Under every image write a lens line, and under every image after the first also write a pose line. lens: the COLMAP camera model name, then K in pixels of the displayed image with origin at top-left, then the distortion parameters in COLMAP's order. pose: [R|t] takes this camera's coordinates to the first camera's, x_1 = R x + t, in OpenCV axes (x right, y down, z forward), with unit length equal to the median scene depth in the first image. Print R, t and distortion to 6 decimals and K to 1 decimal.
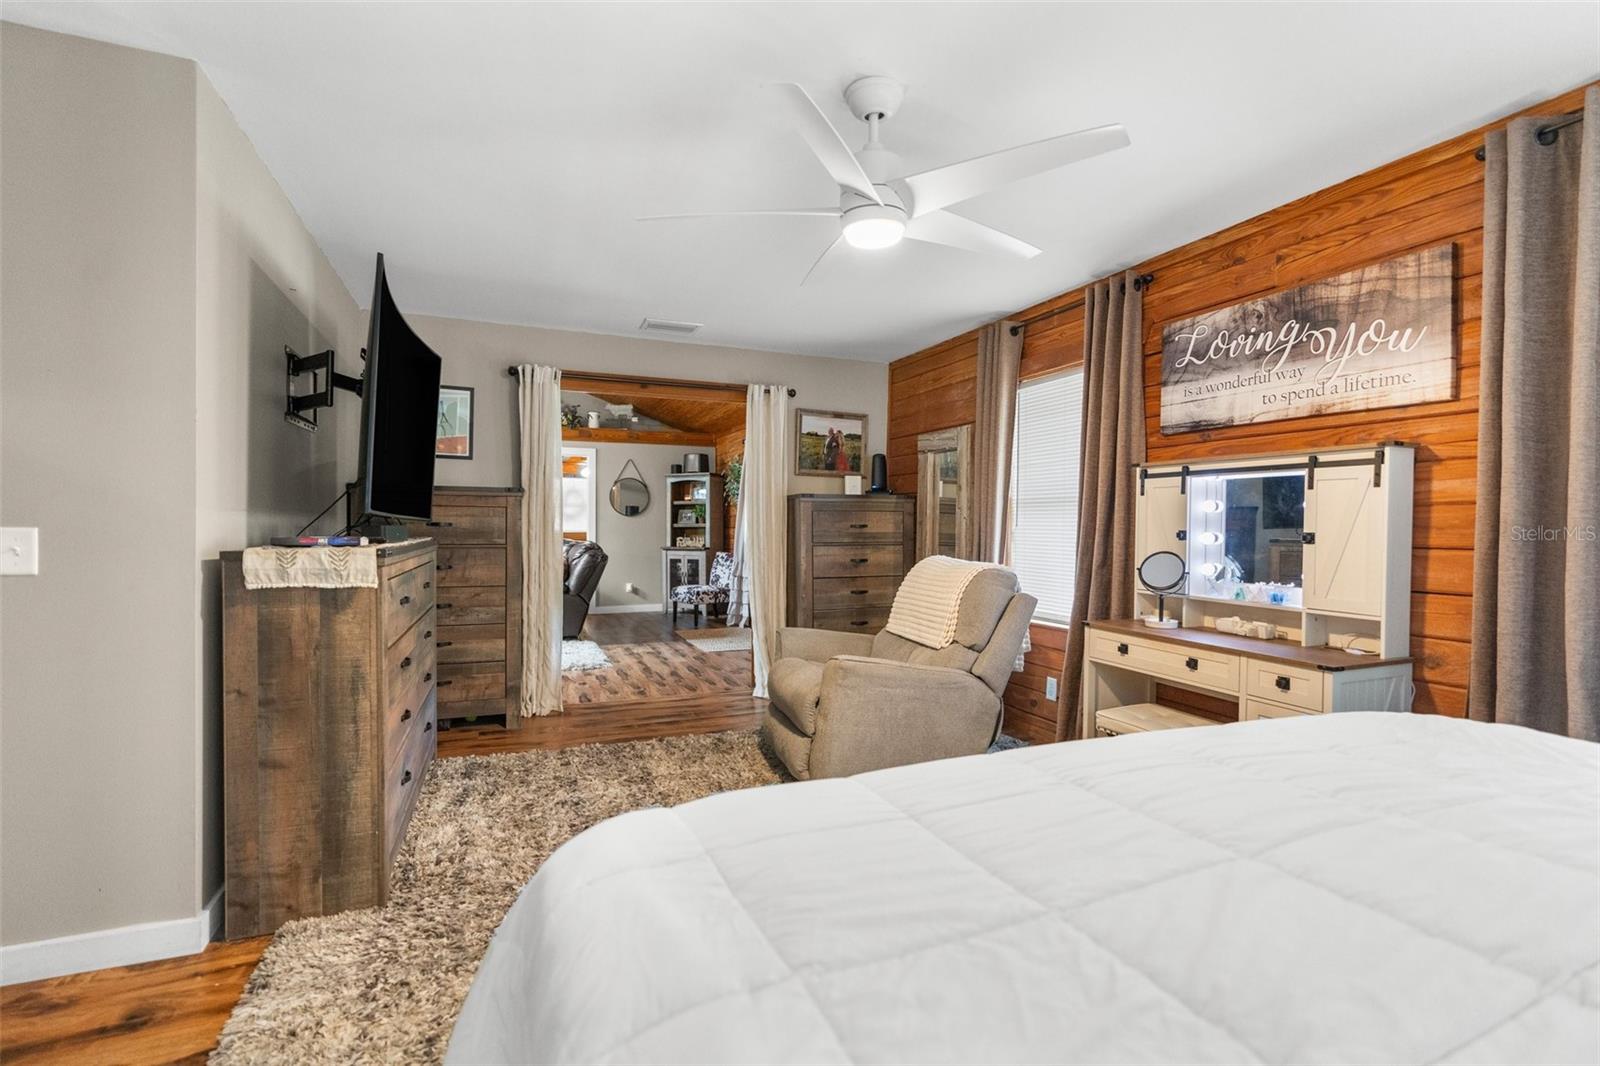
lens RADIAL K [[729.4, 0, 801.9], [0, 729.4, 533.3], [0, 0, 1]] dist [-0.010620, 0.004484]
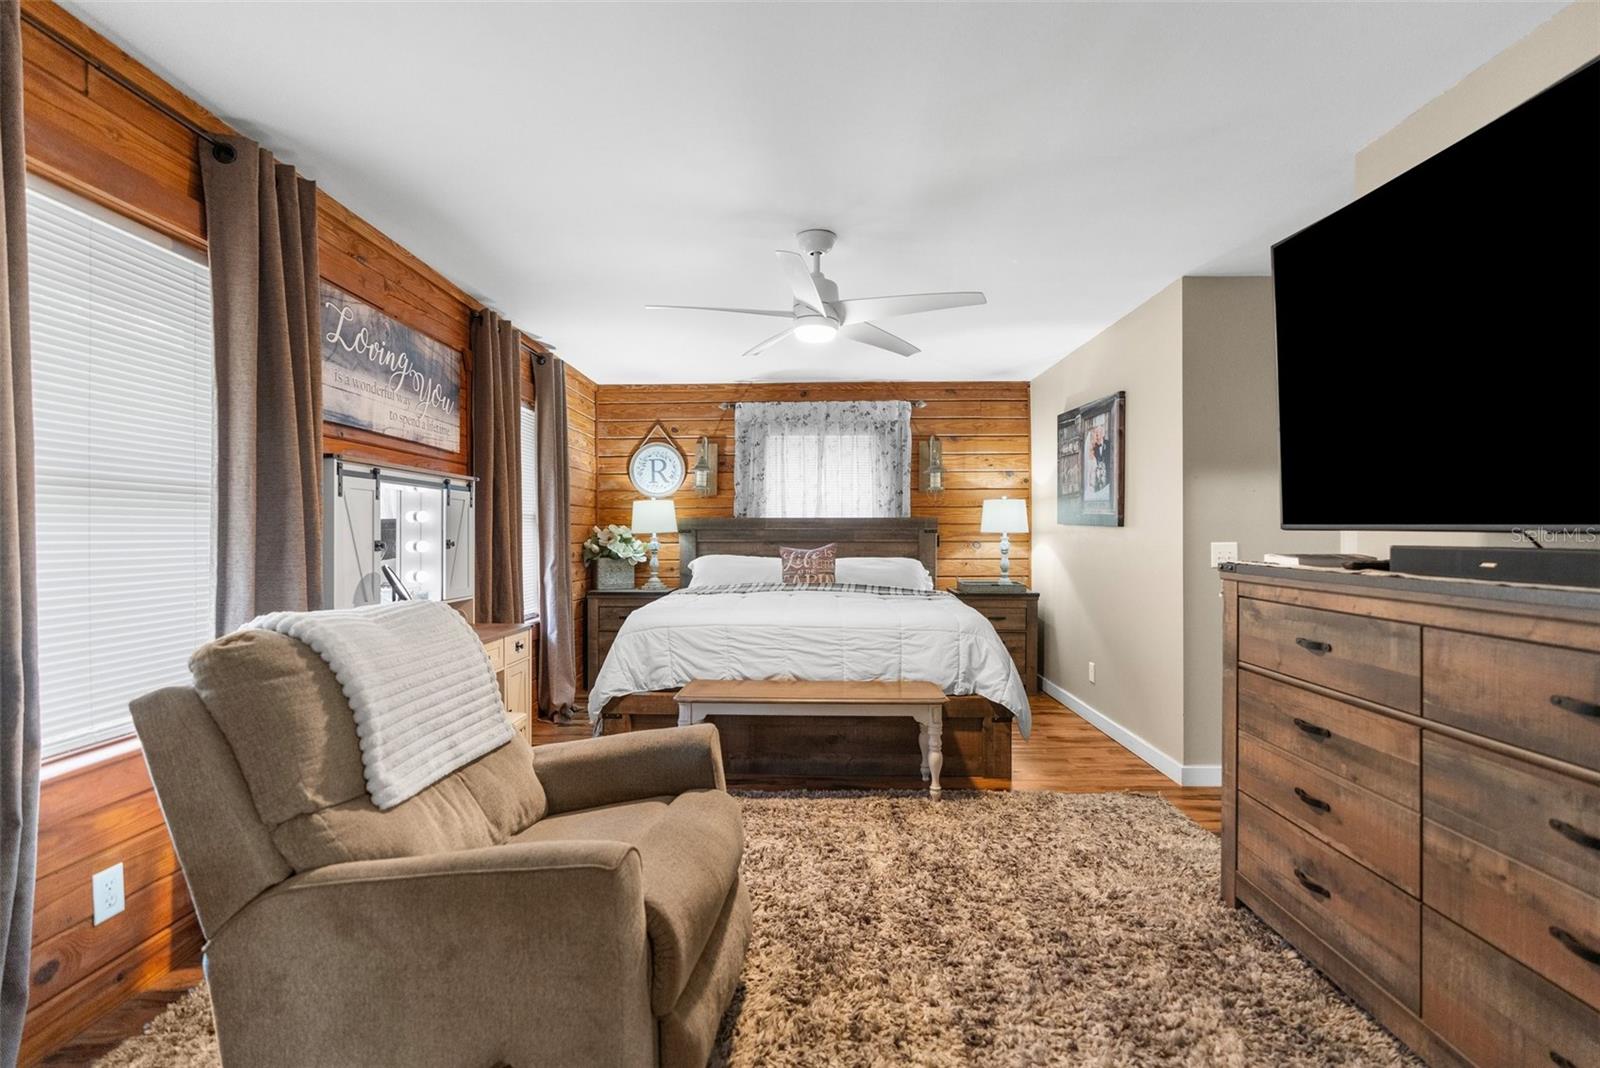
lens RADIAL K [[729.4, 0, 799.4], [0, 729.4, 538.0], [0, 0, 1]] dist [-0.010620, 0.004484]
pose [[-0.920111, -0.007940, 0.391576, -0.318730], [0.000174, 0.999786, 0.020680, -0.026624], [-0.391657, 0.019096, -0.919913, 1.704431]]
